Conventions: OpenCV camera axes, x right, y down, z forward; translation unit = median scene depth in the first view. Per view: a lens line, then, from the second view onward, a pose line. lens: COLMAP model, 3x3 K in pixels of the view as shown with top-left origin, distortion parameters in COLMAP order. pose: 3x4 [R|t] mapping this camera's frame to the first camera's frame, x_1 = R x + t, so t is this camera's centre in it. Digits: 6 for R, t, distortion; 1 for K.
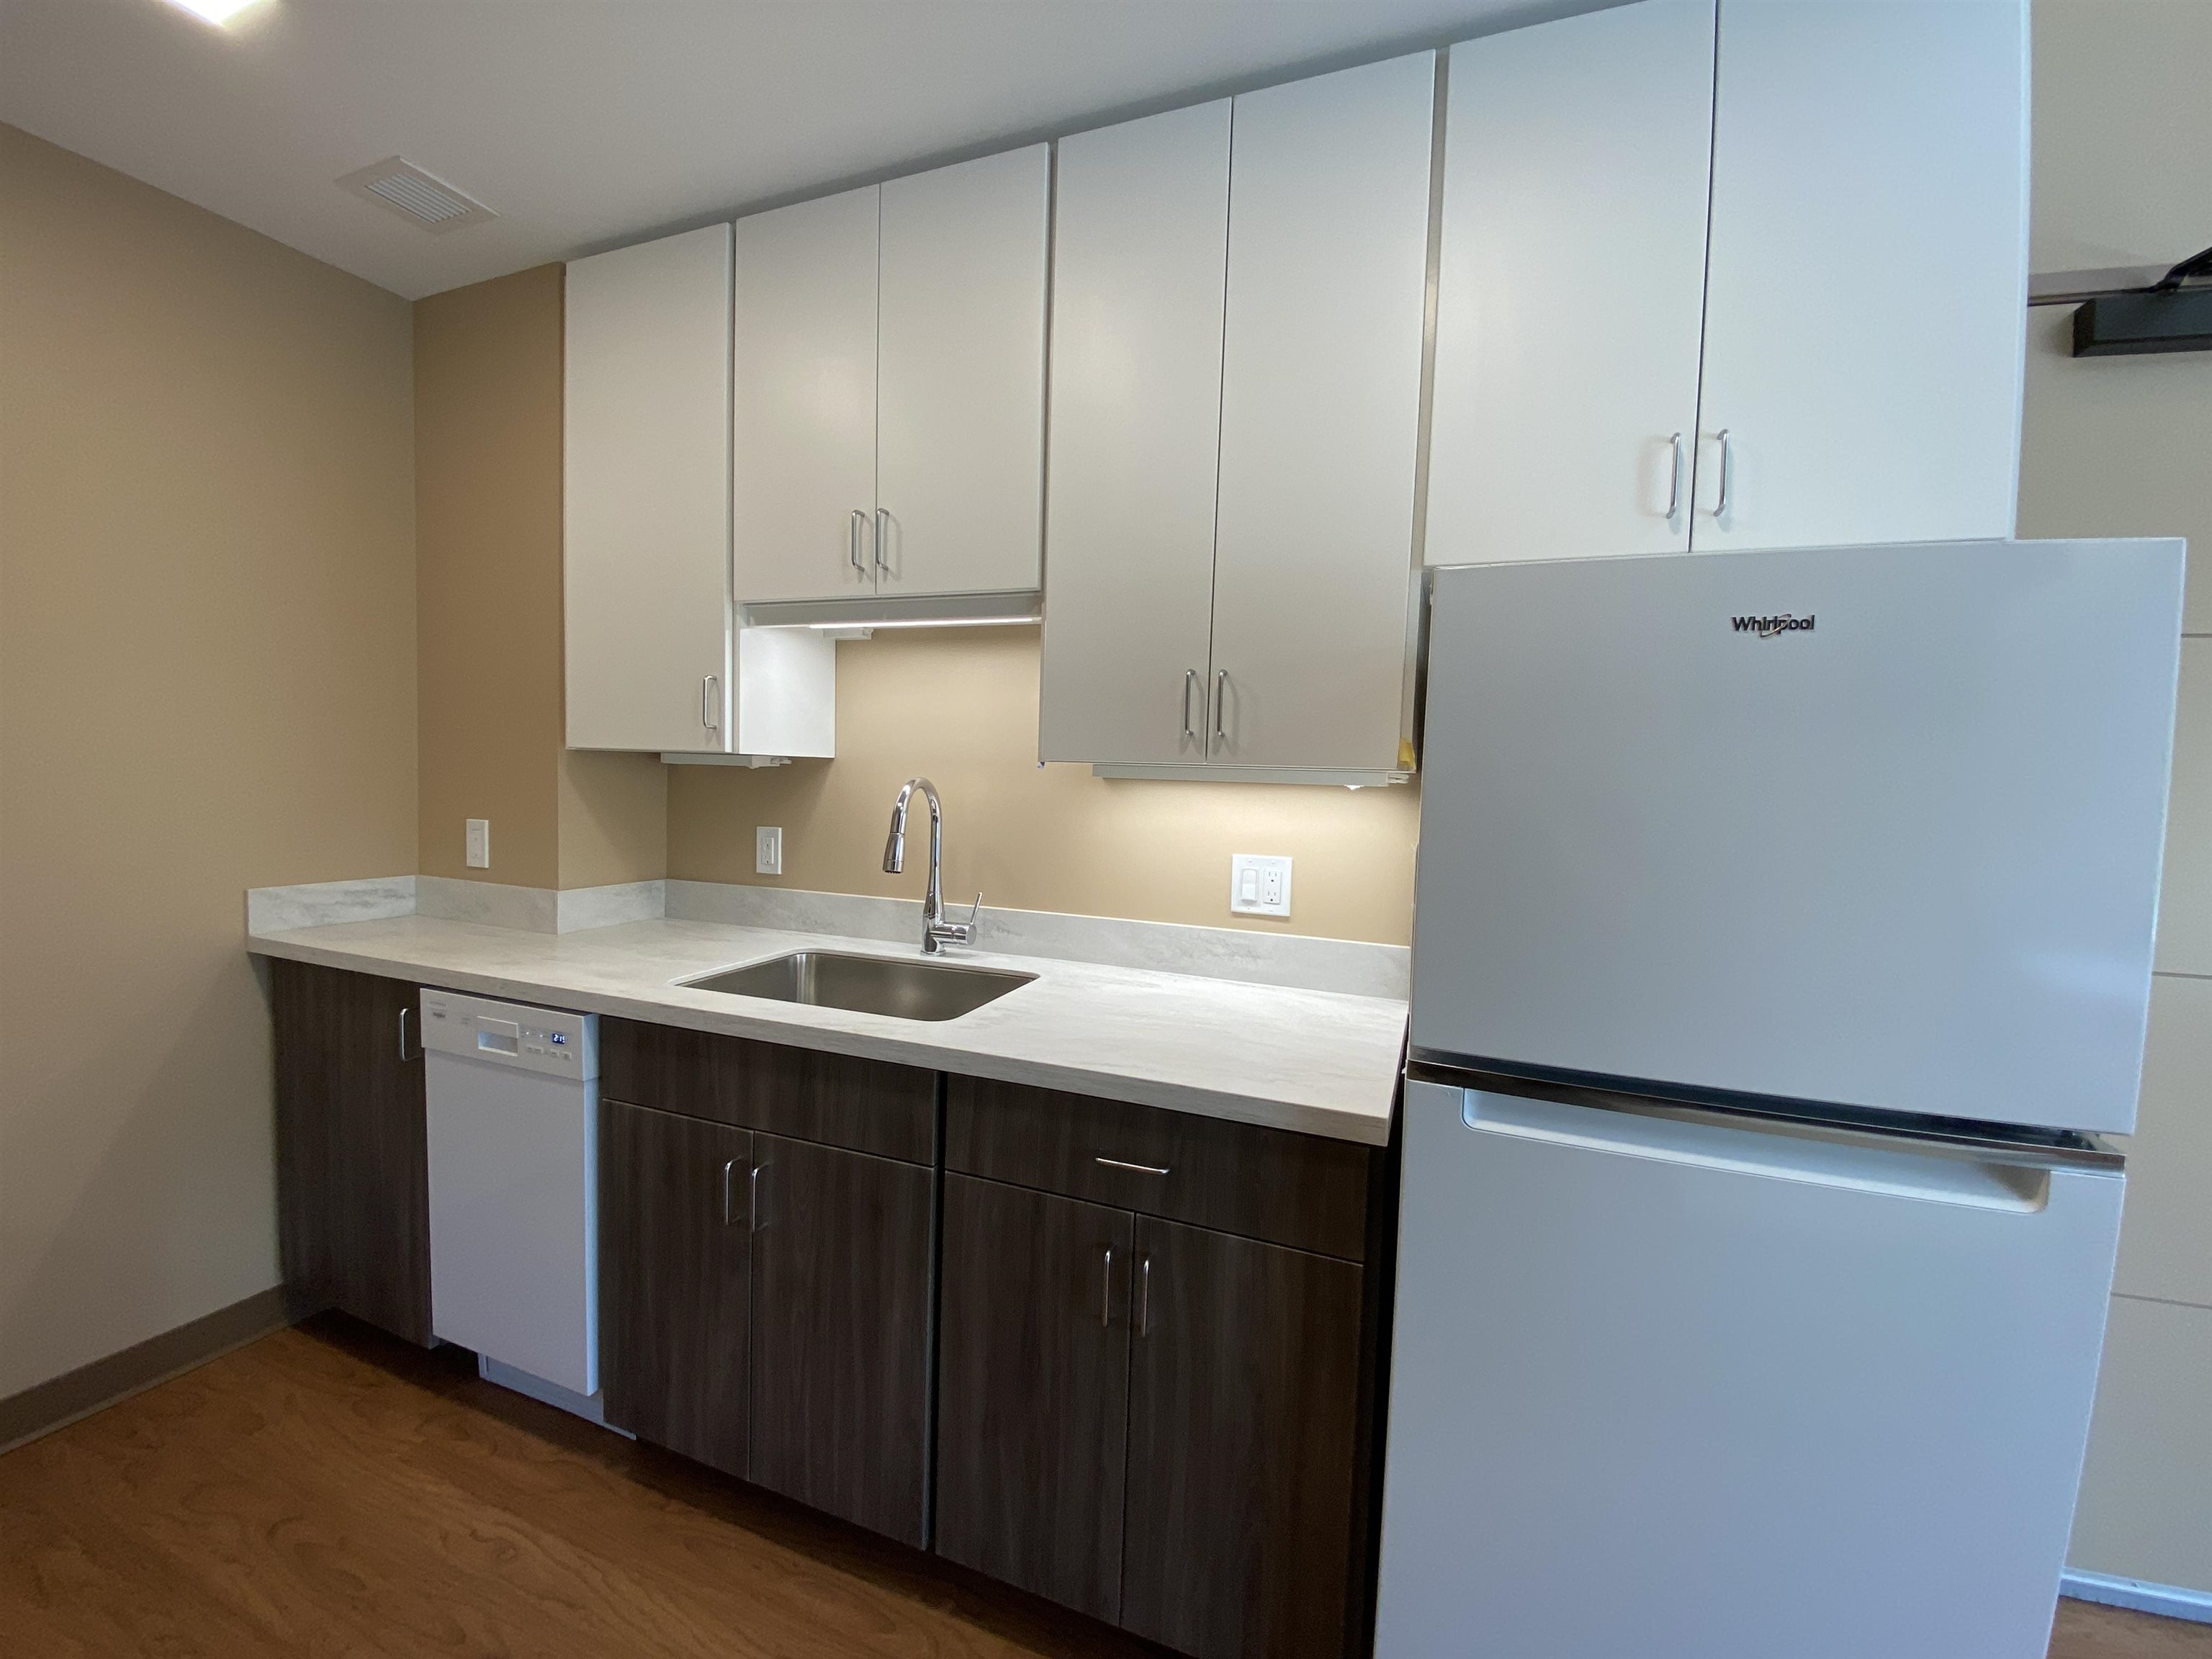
lens RADIAL K [[897.5, 0, 1109.6], [0, 897.5, 820.3], [0, 0, 1]] dist [0.013622, -0.016526]
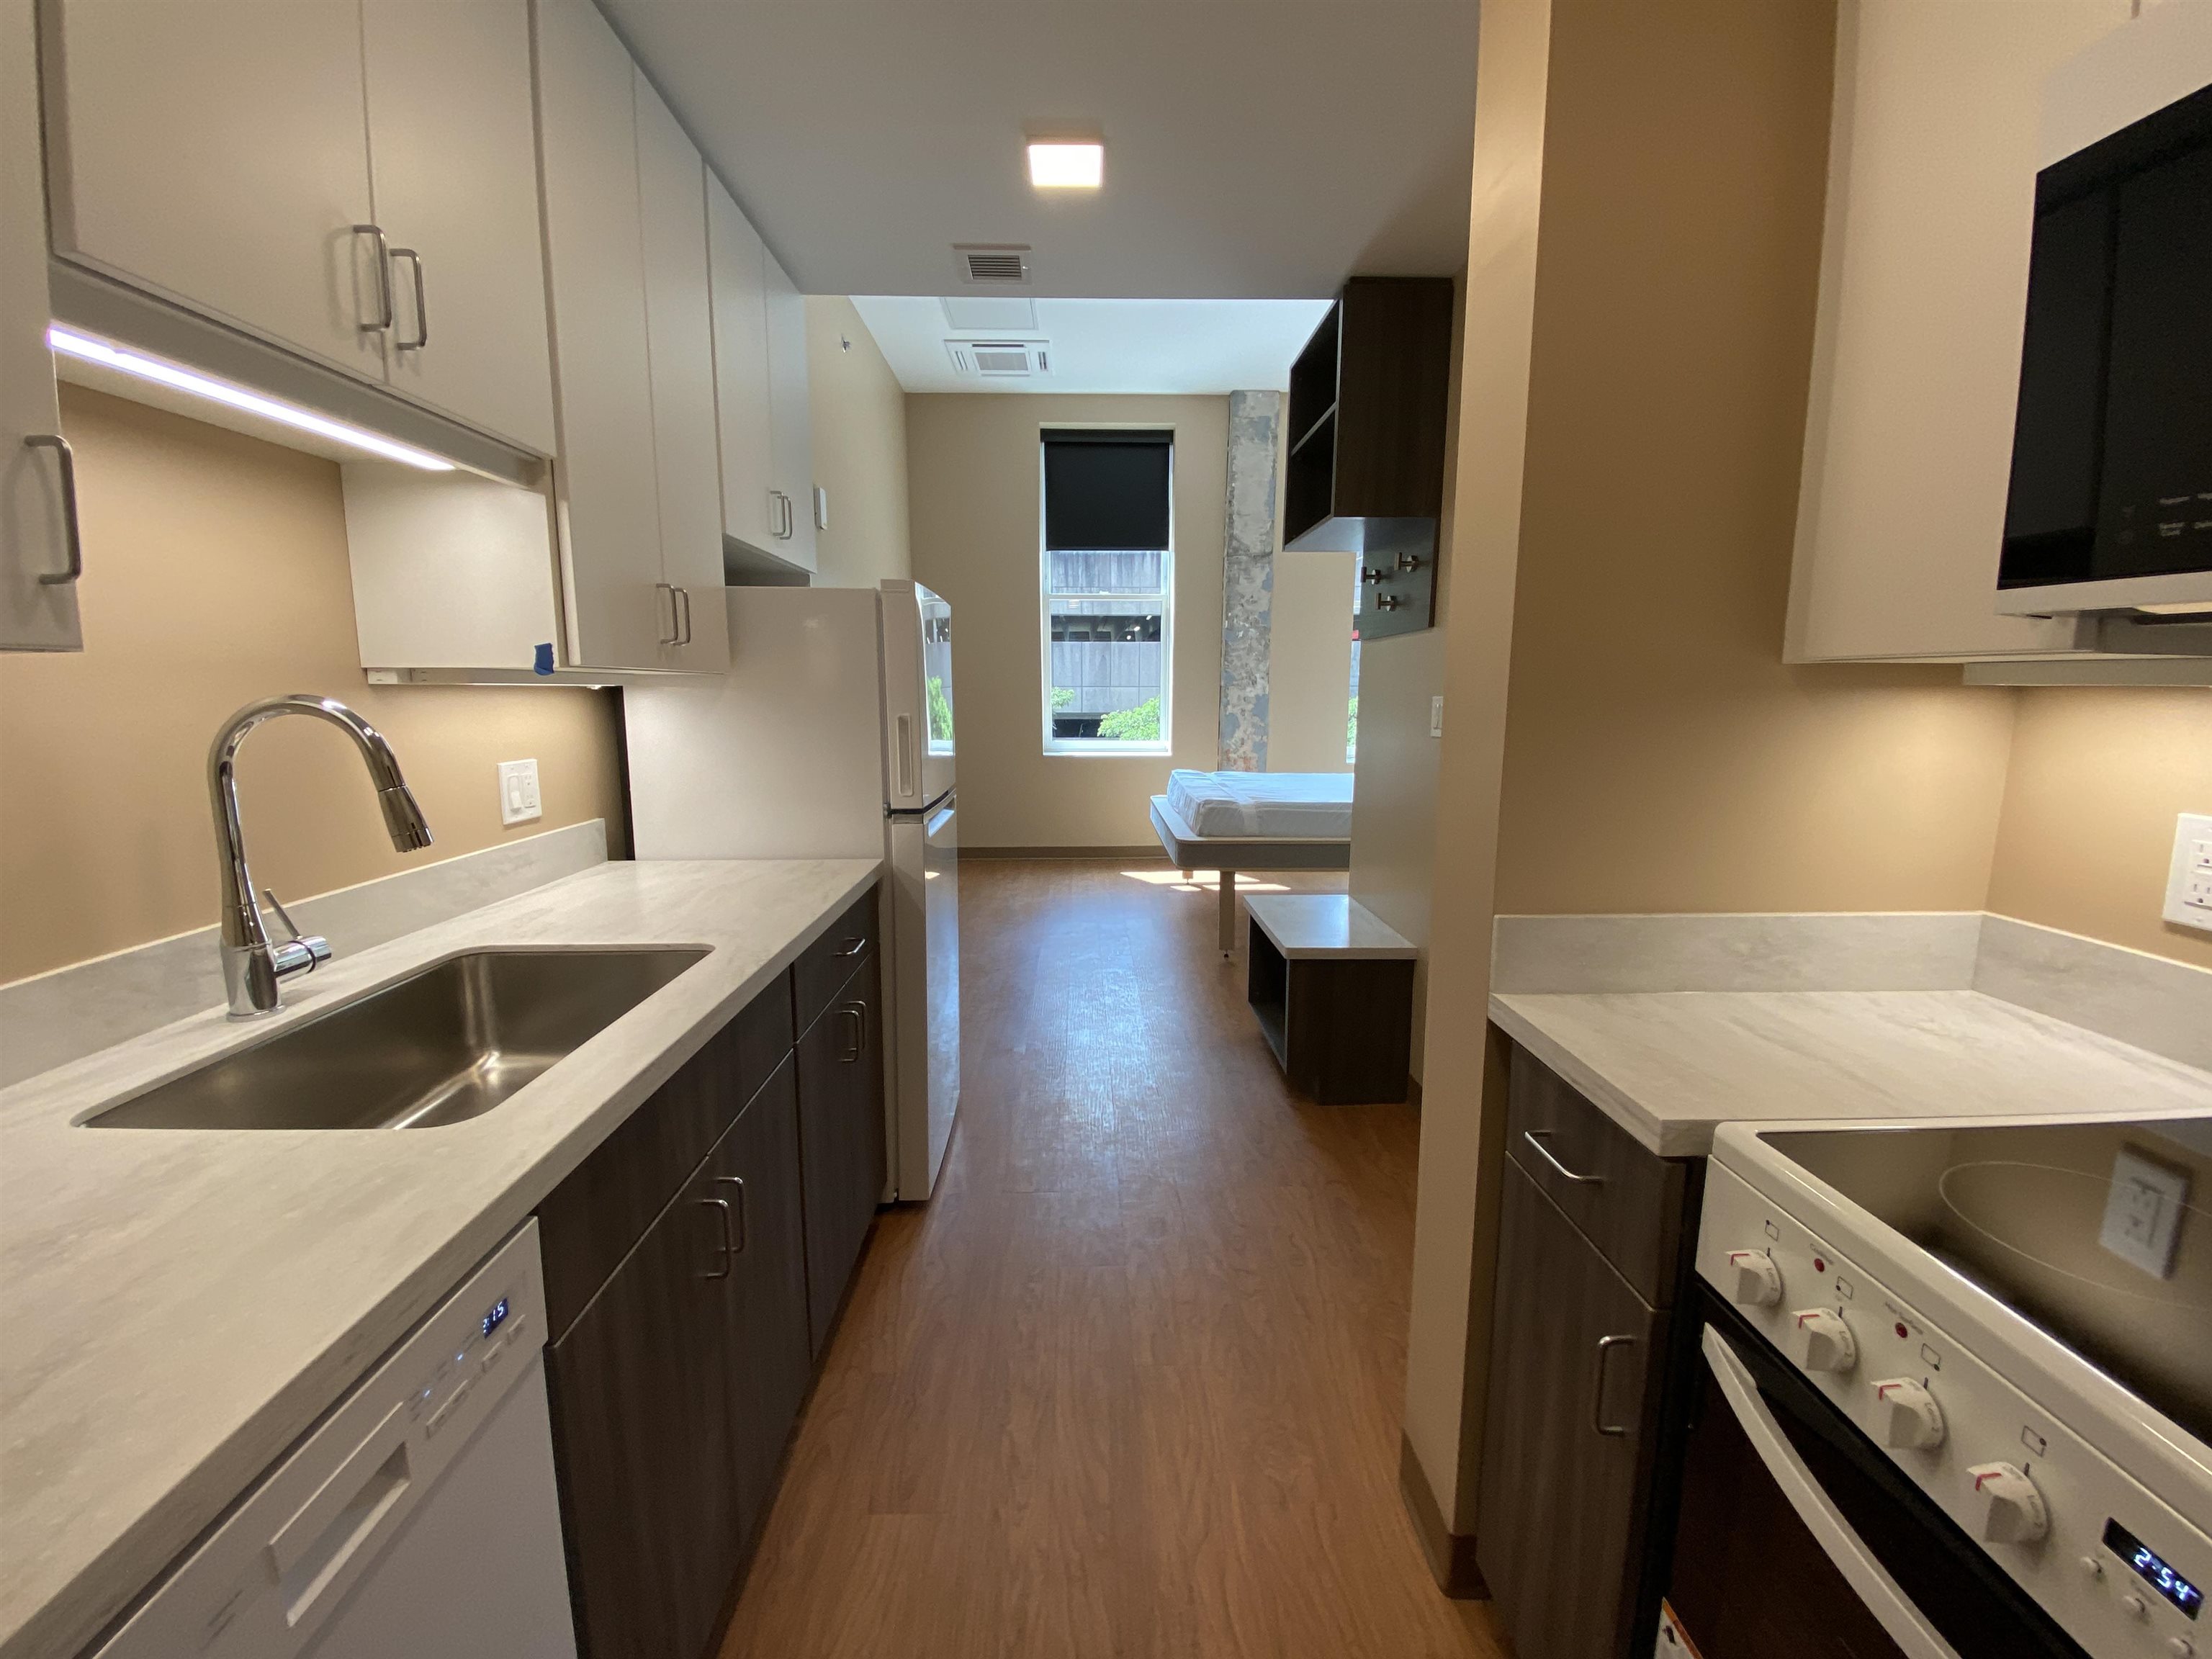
lens RADIAL K [[897.5, 0, 1076.0], [0, 897.5, 840.9], [0, 0, 1]] dist [0.013622, -0.016526]
pose [[-0.366112, -0.182824, 0.912435, -1.022255], [0.038248, 0.976726, 0.211053, -0.063339], [-0.929785, 0.112168, -0.350598, 0.827265]]
